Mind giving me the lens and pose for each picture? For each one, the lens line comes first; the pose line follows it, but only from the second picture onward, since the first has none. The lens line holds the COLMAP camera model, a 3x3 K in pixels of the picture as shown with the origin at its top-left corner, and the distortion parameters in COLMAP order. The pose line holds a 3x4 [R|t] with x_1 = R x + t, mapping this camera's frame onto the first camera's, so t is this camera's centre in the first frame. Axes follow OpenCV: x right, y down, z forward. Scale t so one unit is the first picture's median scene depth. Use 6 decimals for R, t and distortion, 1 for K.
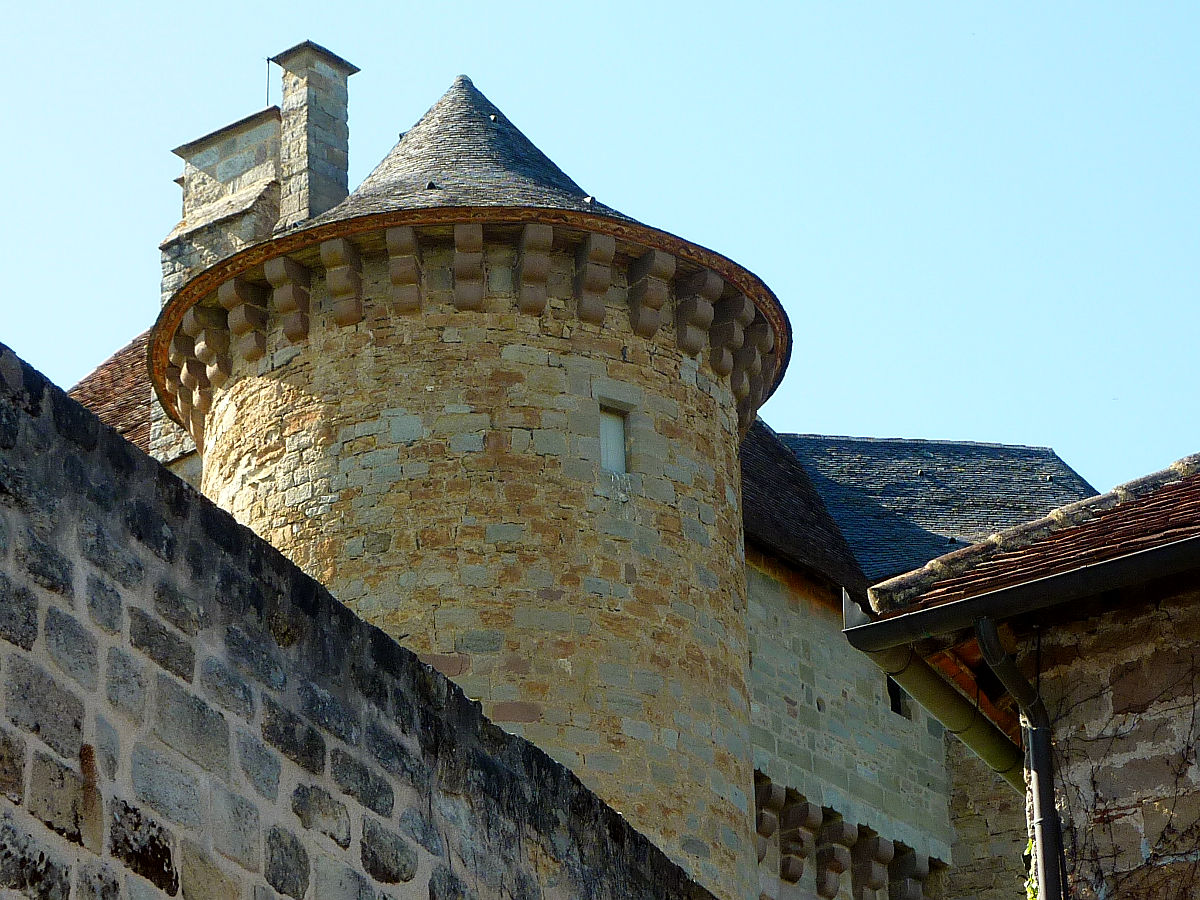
lens RADIAL K [[4462.5, 0, 600.0], [0, 4462.5, 450.0], [0, 0, 1]] dist [0.115396, -0.937985]
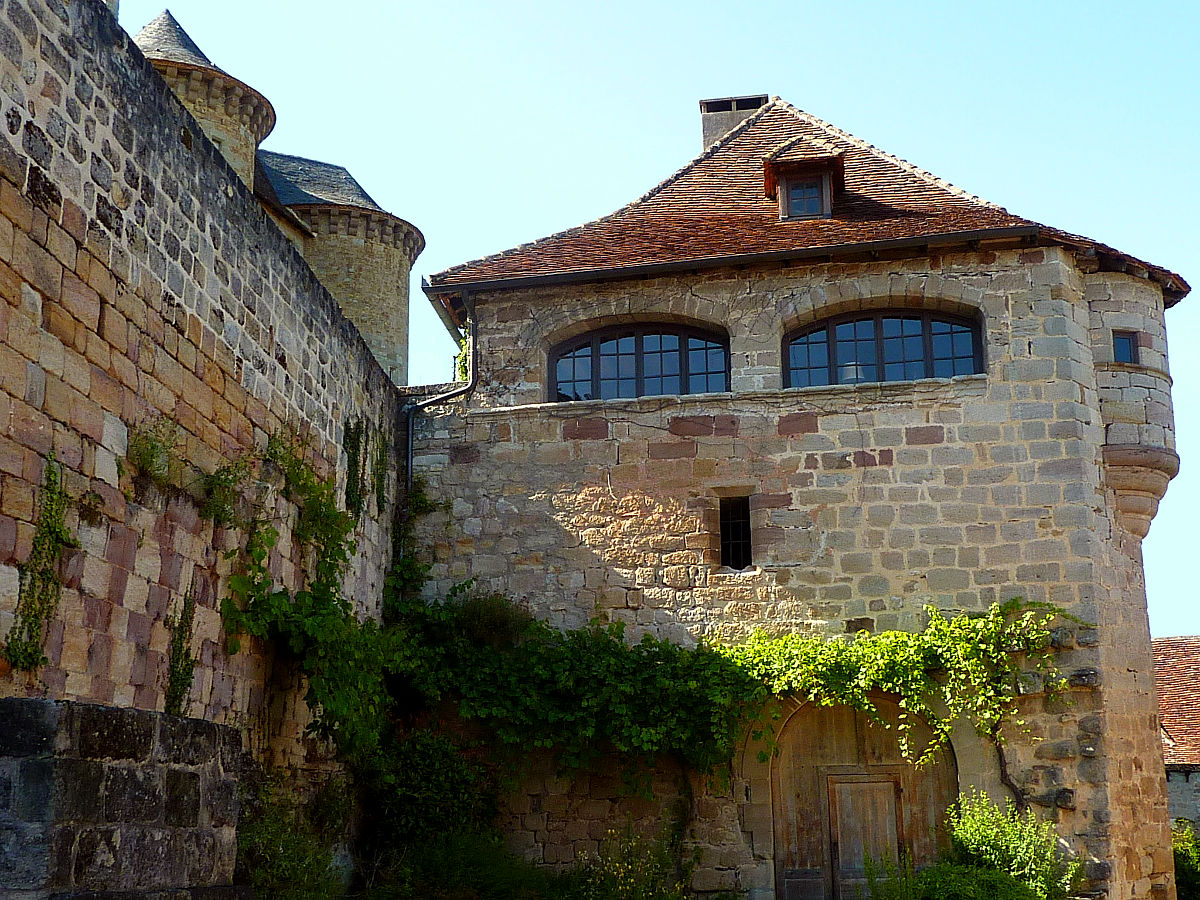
lens RADIAL K [[1533.7, 0, 600.0], [0, 1533.7, 450.0], [0, 0, 1]] dist [-0.002797, -0.028214]
pose [[0.942296, 0.093976, 0.321321, -0.172692], [-0.154490, 0.973551, 0.168321, -0.053104], [-0.297004, -0.208249, 0.931891, -0.116762]]
